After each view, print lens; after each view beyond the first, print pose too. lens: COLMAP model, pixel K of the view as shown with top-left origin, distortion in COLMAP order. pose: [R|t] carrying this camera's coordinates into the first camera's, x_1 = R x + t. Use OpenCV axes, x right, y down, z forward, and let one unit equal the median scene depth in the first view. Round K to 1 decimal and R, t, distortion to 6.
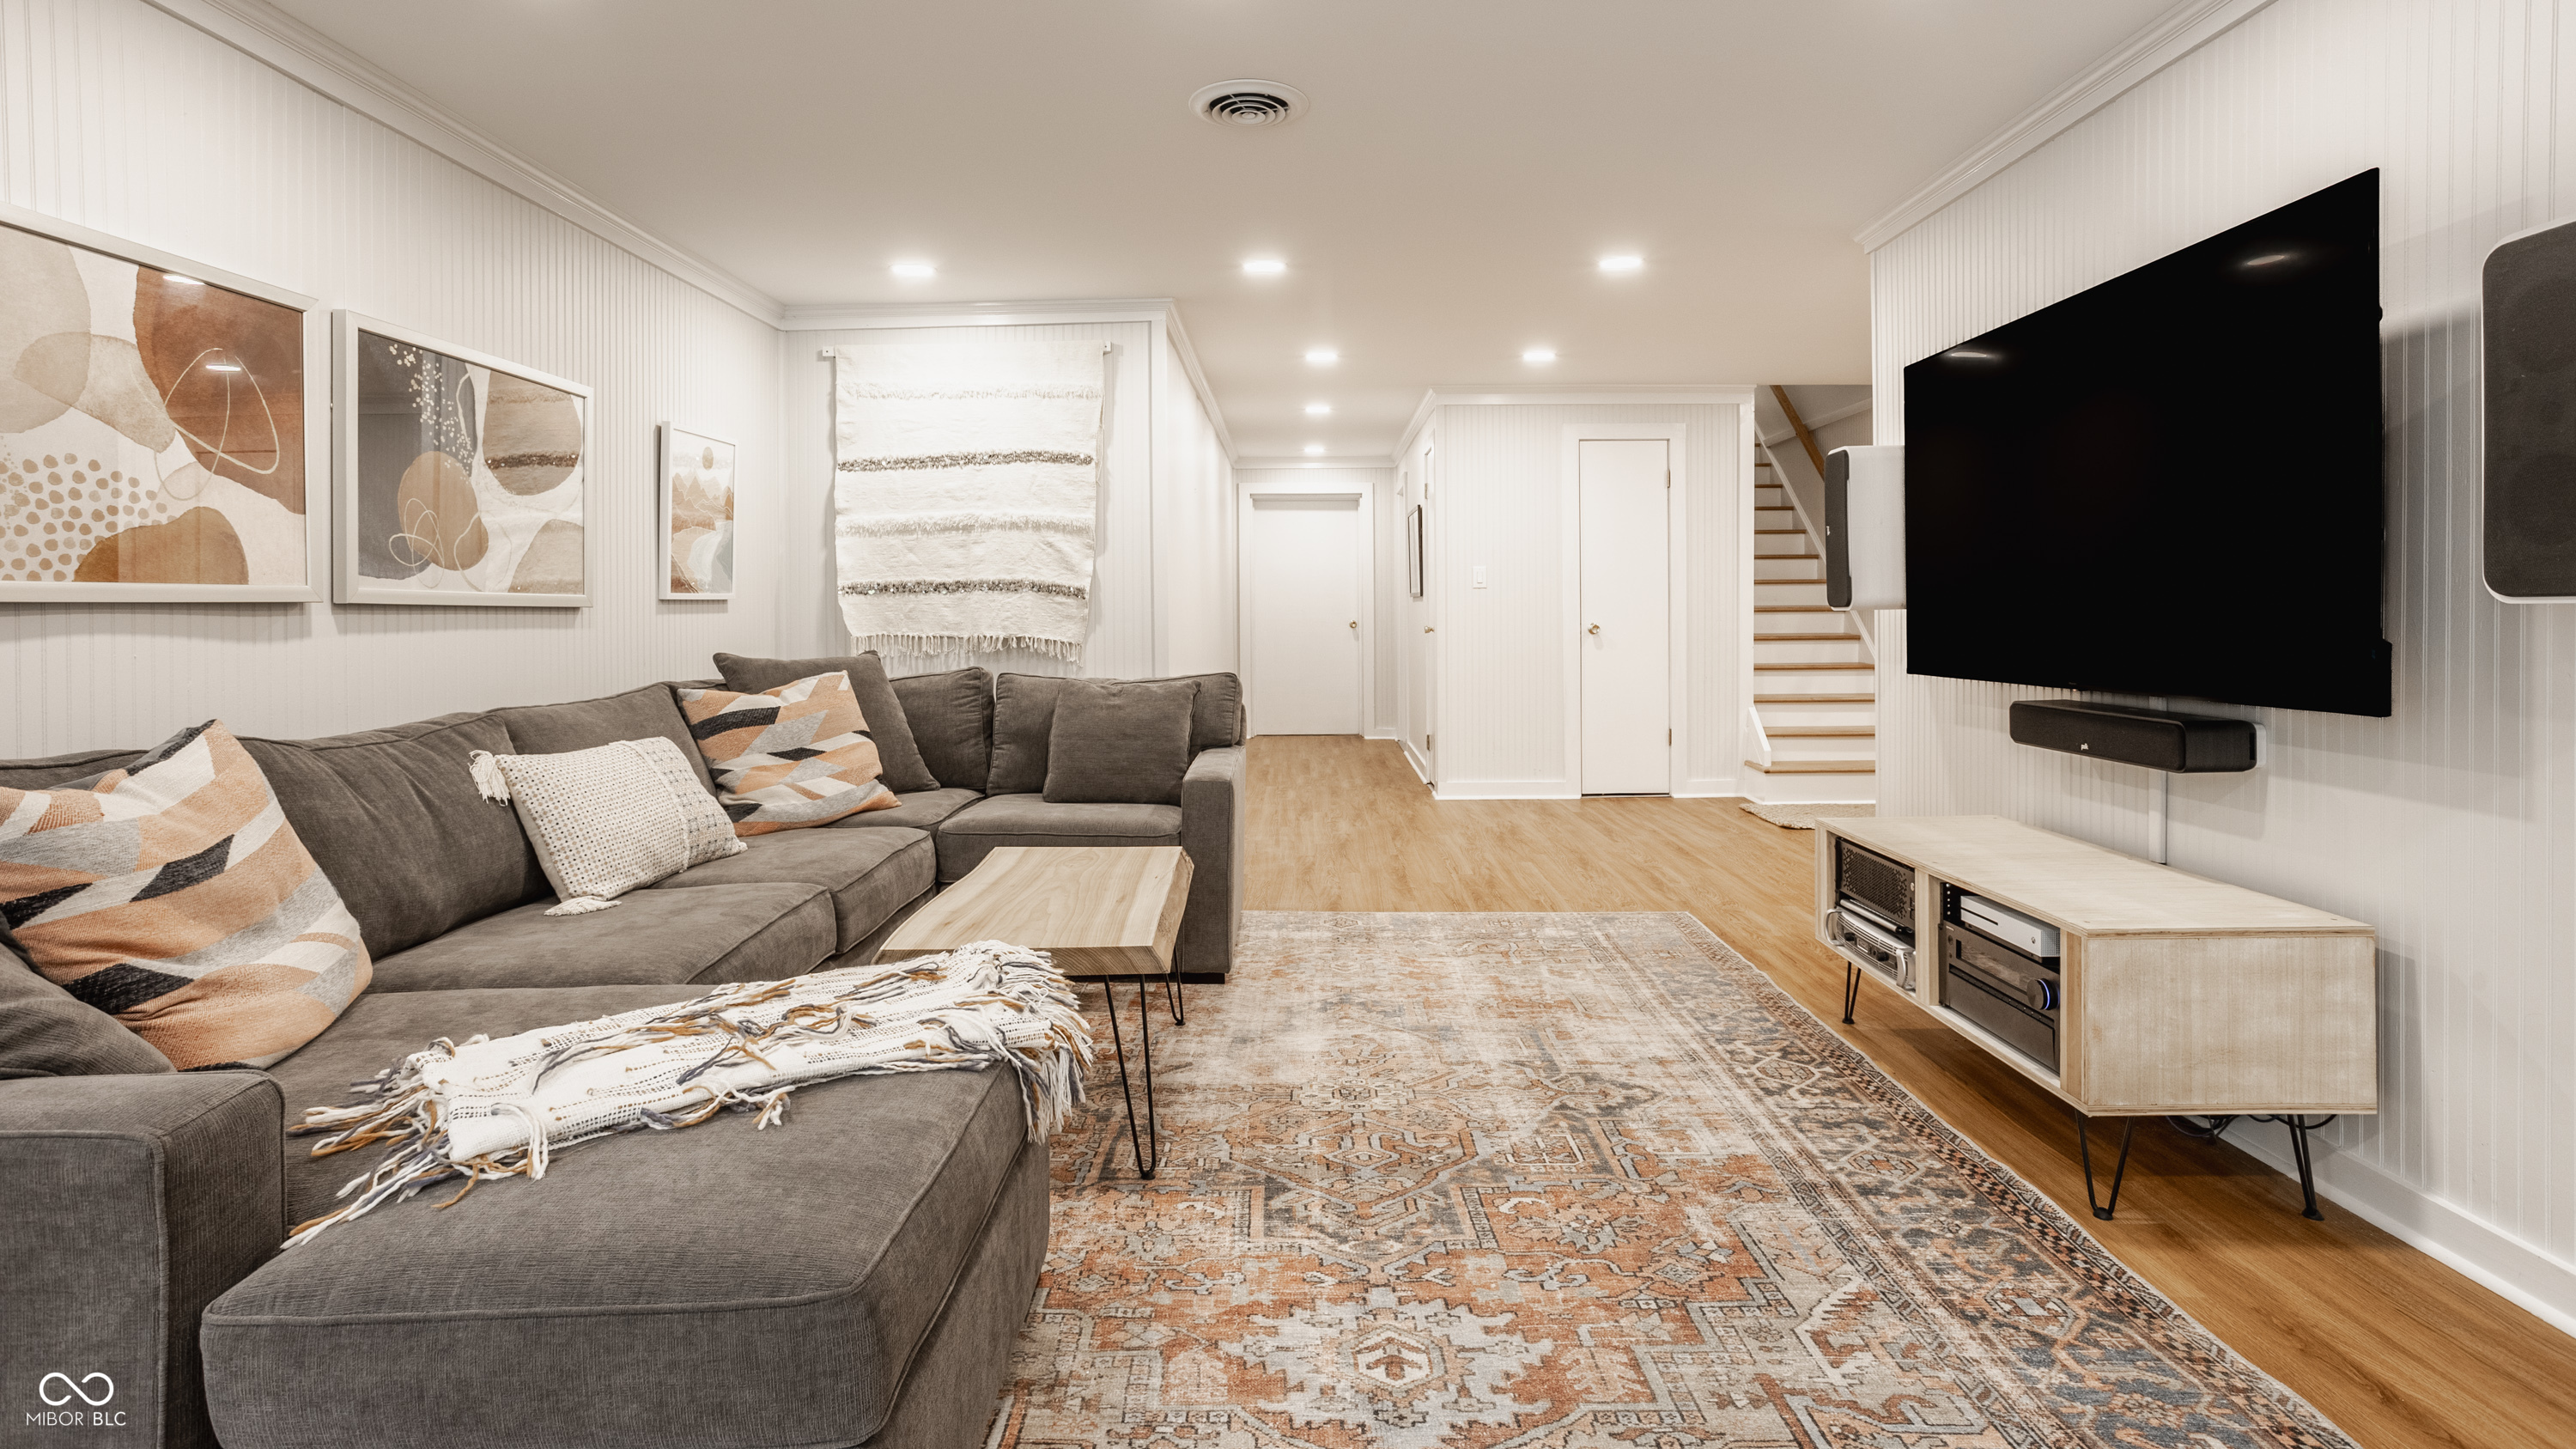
lens RADIAL K [[1236.6, 0, 1278.3], [0, 1236.6, 627.4], [0, 0, 1]] dist [-0.052203, 0.029966]
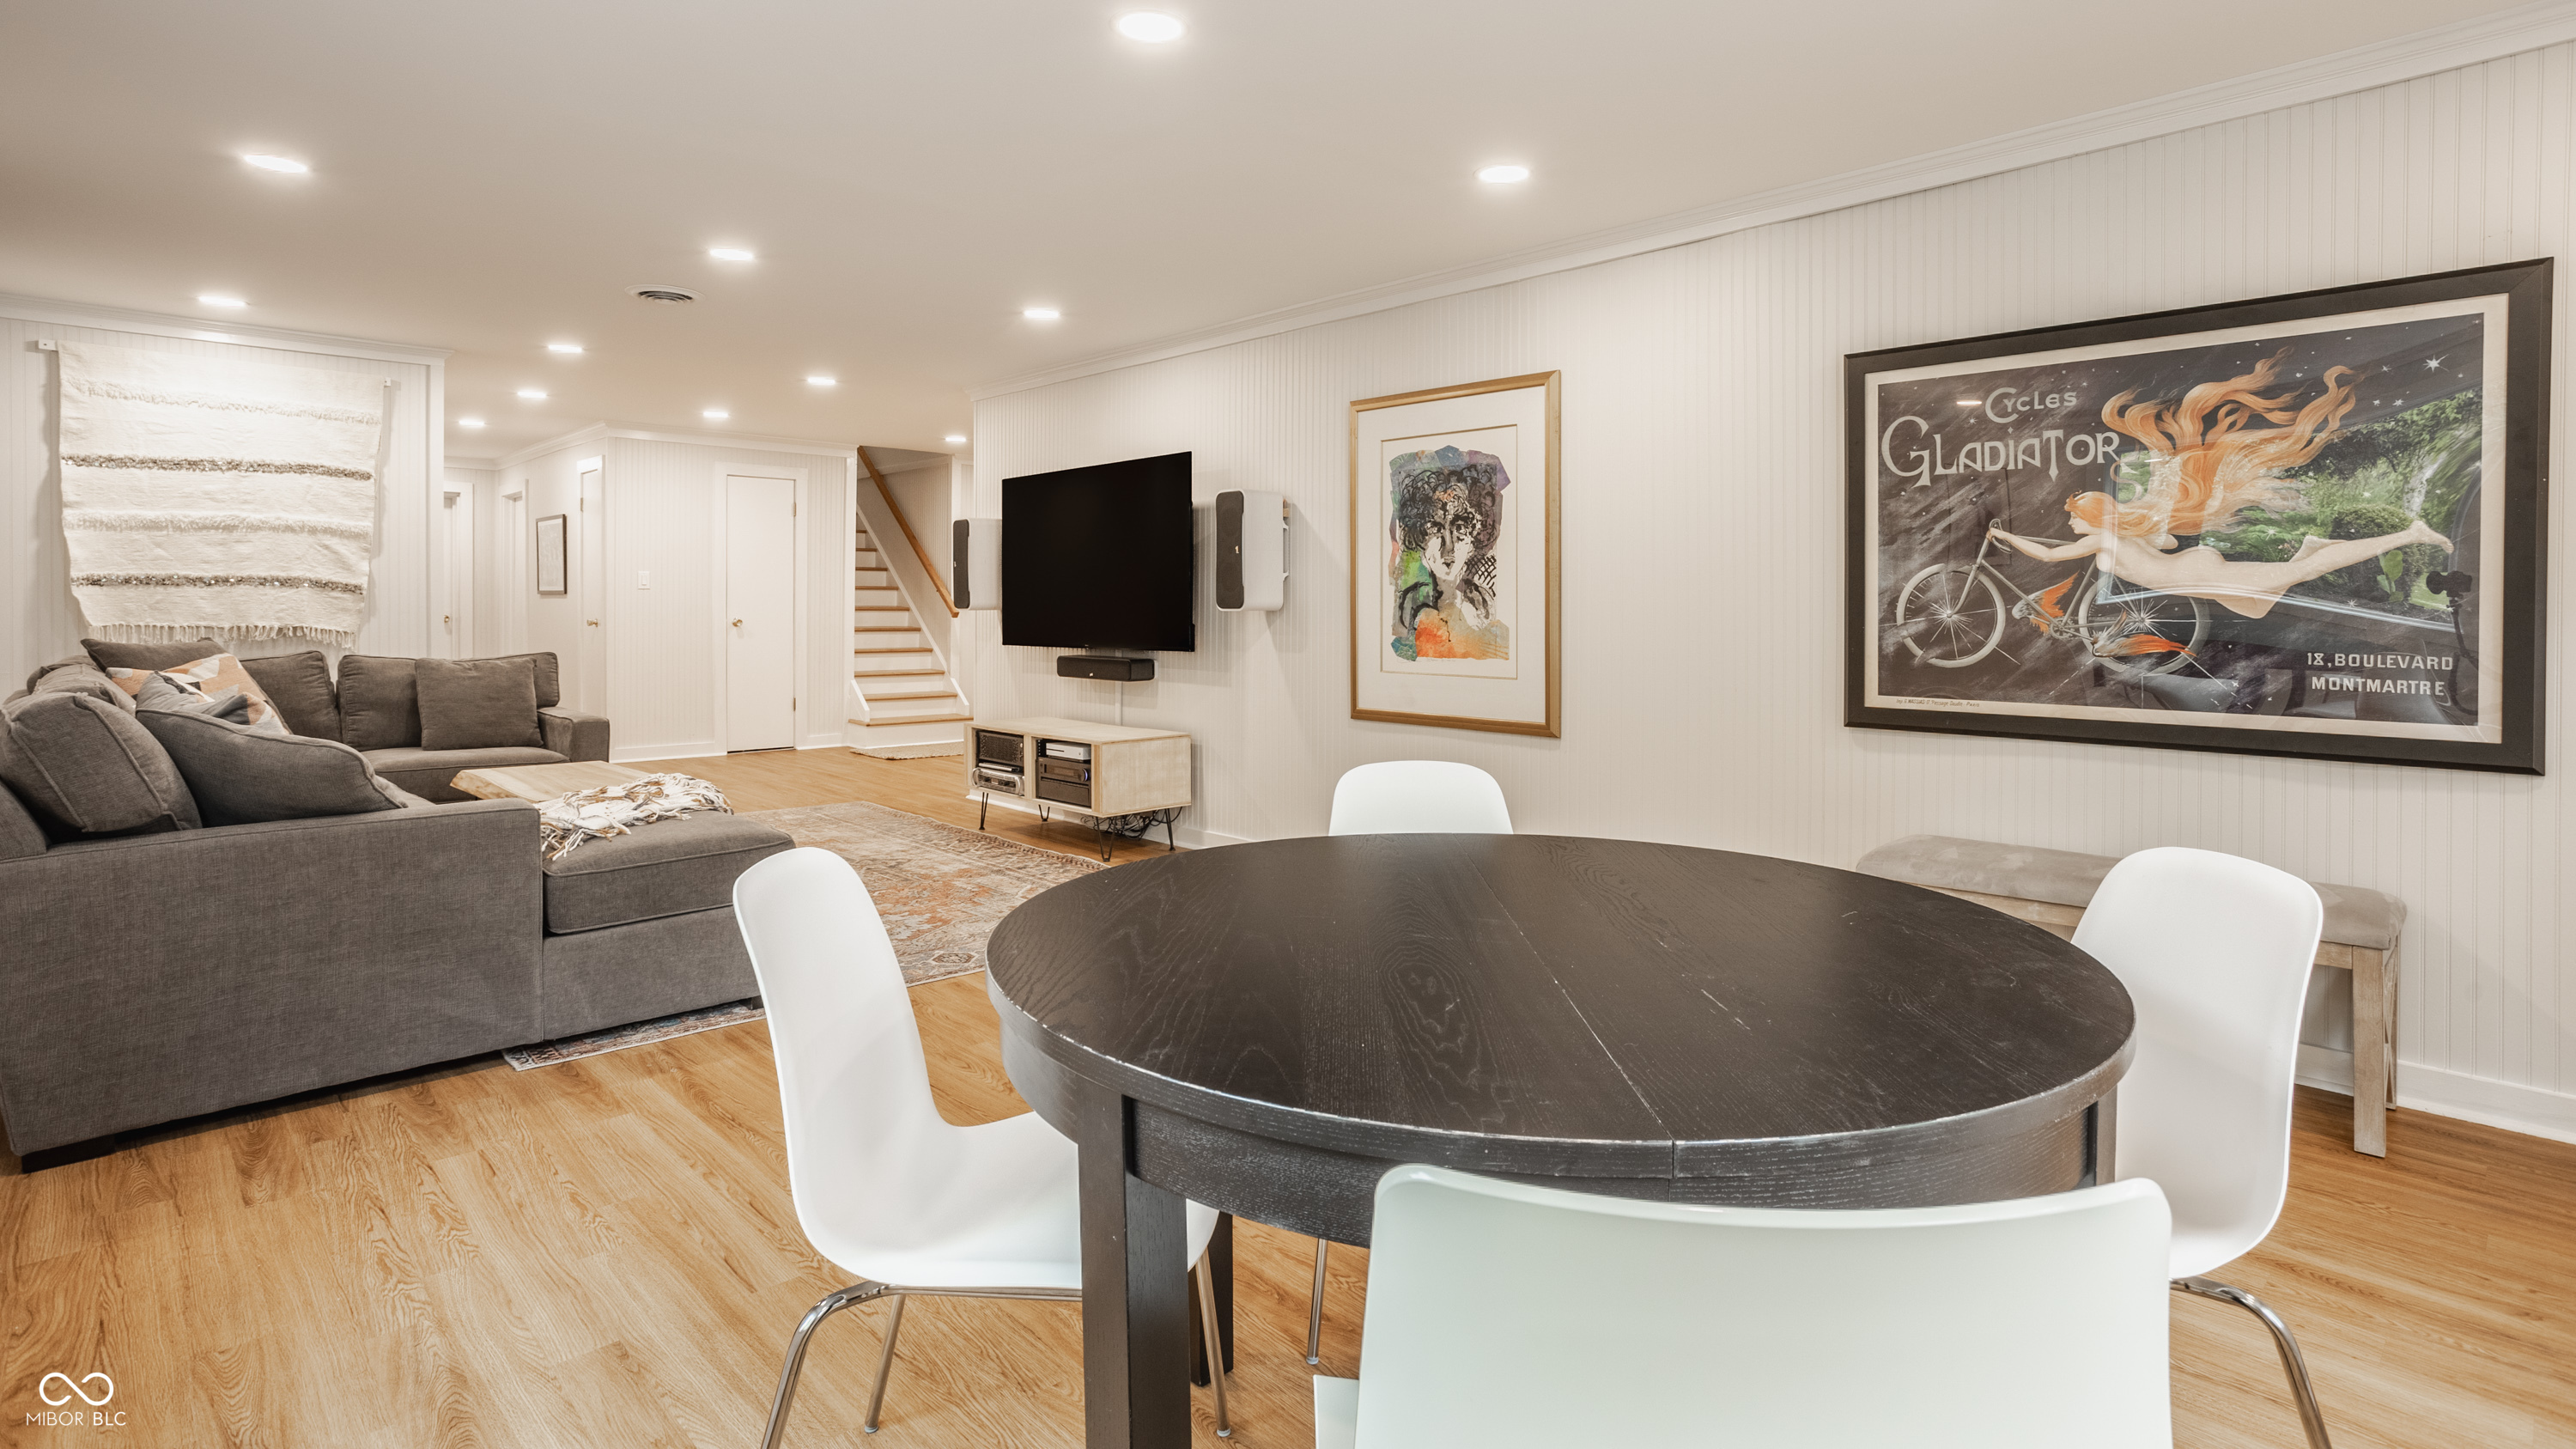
lens RADIAL K [[1236.6, 0, 1278.3], [0, 1236.6, 627.4], [0, 0, 1]] dist [-0.052203, 0.029966]
pose [[0.703183, 0.000444, 0.711009, -0.717228], [-0.001592, 0.999998, 0.000950, 0.011309], [-0.711007, -0.001800, 0.703183, -0.845376]]
